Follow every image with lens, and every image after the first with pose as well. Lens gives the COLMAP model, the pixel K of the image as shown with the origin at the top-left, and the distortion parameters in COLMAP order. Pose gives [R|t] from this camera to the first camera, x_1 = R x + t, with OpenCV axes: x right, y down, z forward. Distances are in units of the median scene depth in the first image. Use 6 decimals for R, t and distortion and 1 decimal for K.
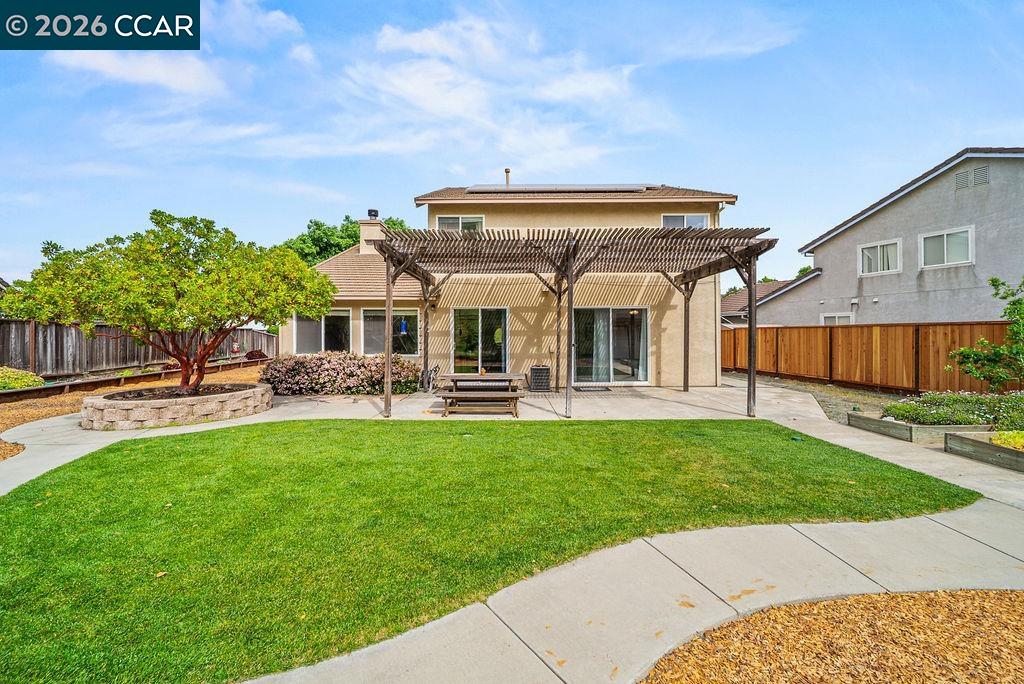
lens RADIAL K [[410.7, 0, 514.5], [0, 410.7, 345.3], [0, 0, 1]] dist [-0.000886, -0.000076]
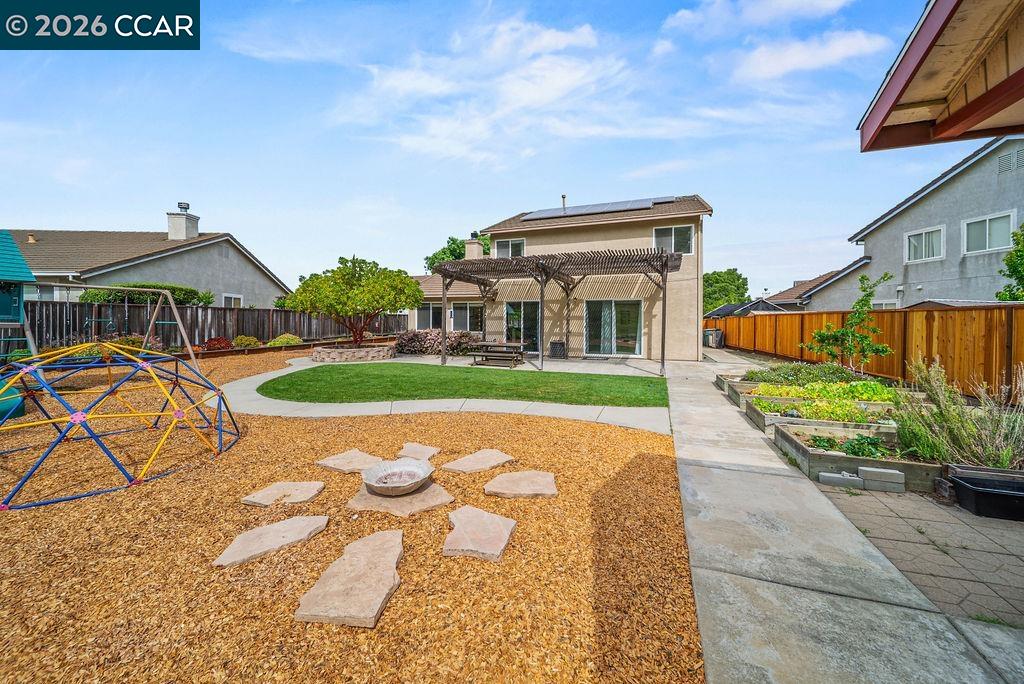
lens RADIAL K [[371.1, 0, 512.8], [0, 371.1, 337.9], [0, 0, 1]] dist [-0.000696, -0.000229]
pose [[0.937219, 0.023082, -0.347976, 0.353395], [-0.015509, 0.999579, 0.024532, 0.009722], [0.348396, -0.017595, 0.937182, -0.268669]]
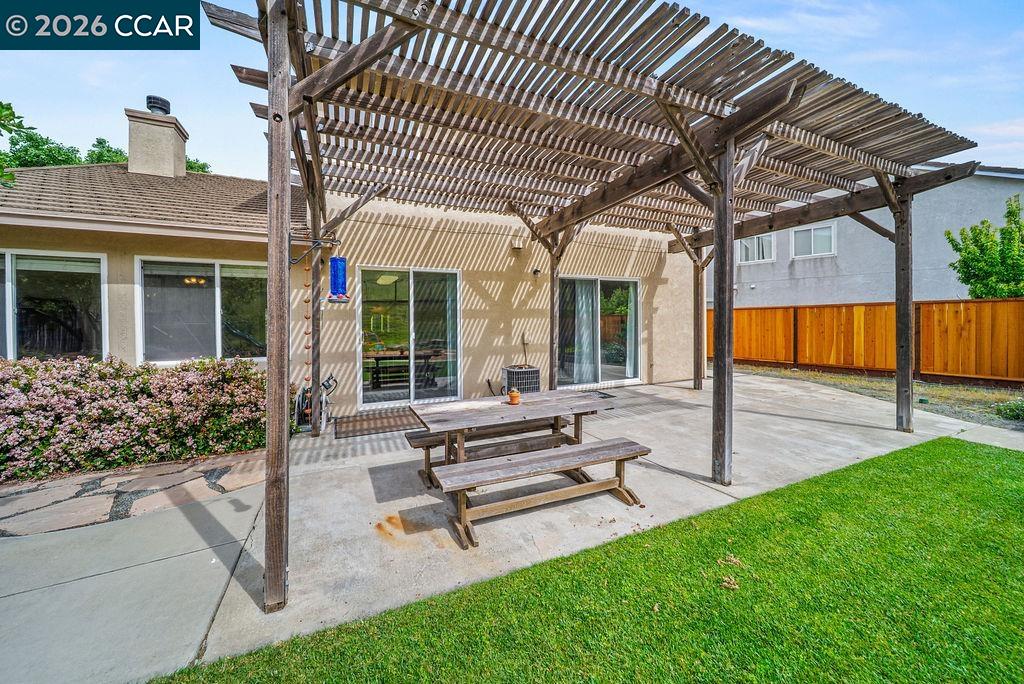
lens RADIAL K [[380.1, 0, 512.9], [0, 380.1, 328.0], [0, 0, 1]] dist [-0.001808, -0.000199]
pose [[0.907474, -0.014231, 0.419868, -0.178866], [0.019490, 0.999776, -0.008238, -0.003076], [-0.419657, 0.015659, 0.907548, 0.464066]]
